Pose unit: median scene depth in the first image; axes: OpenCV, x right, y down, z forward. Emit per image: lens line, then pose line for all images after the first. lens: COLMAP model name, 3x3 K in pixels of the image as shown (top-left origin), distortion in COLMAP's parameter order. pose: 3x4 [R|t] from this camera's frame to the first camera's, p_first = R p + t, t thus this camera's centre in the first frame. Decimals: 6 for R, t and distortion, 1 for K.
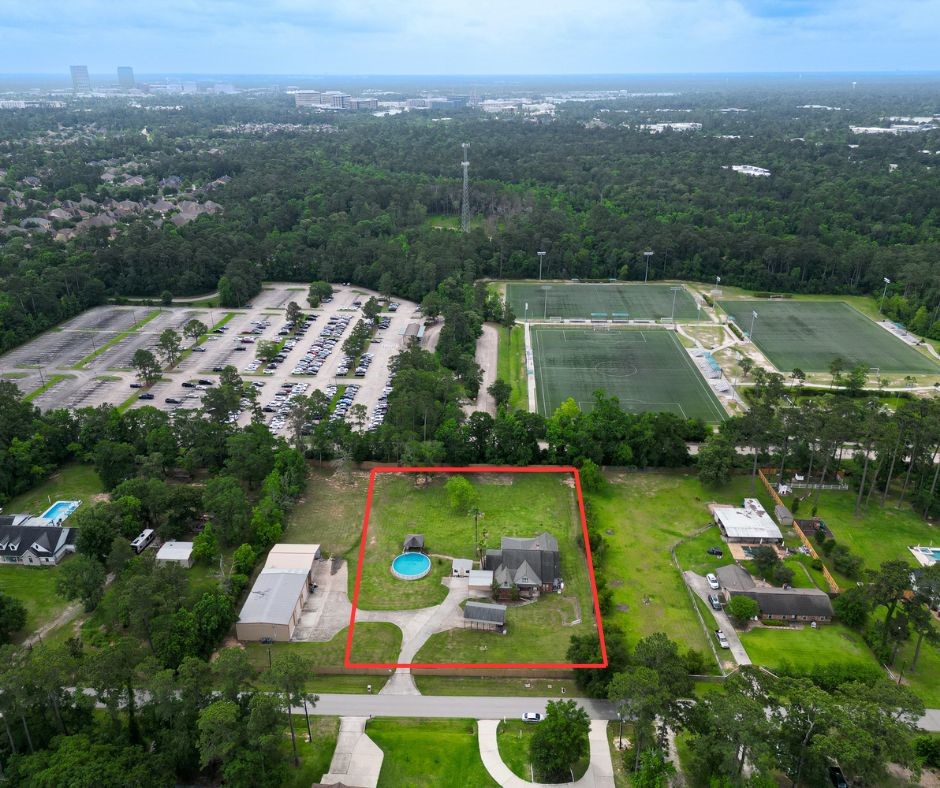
lens RADIAL K [[731.8, 0, 470.0], [0, 731.8, 394.0], [0, 0, 1]] dist [0.098264, -0.117871]
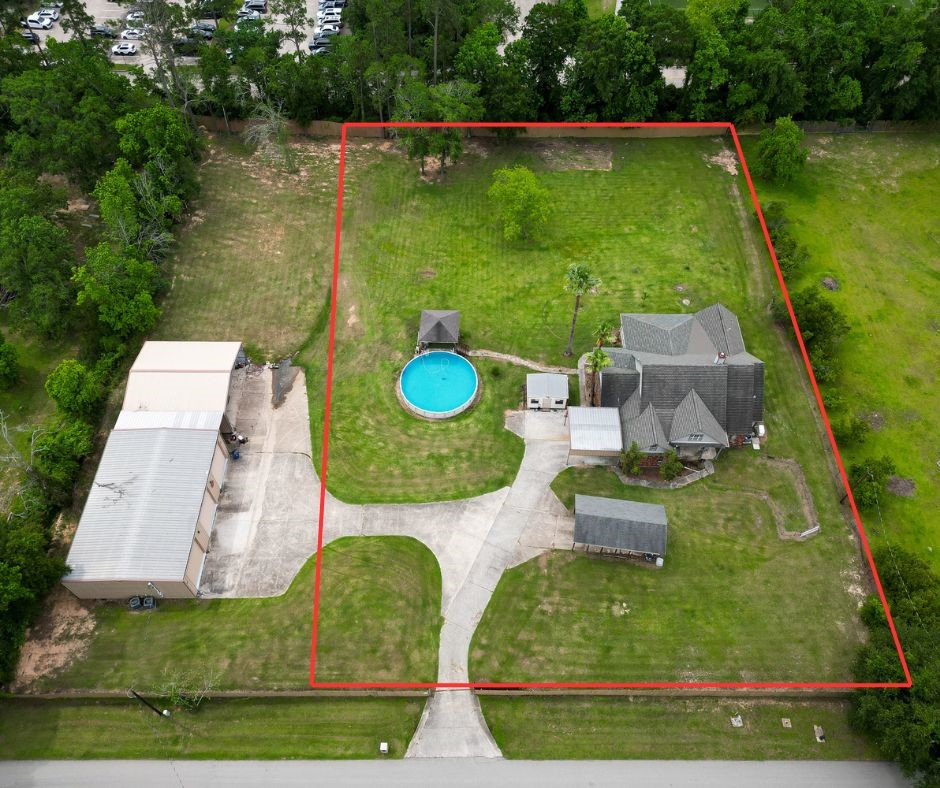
lens RADIAL K [[731.8, 0, 470.0], [0, 731.8, 394.0], [0, 0, 1]] dist [0.098264, -0.117871]
pose [[0.999108, -0.030569, 0.029133, -0.073480], [0.011369, 0.859144, 0.511608, -0.007455], [-0.040669, -0.510820, 0.858725, 0.584240]]
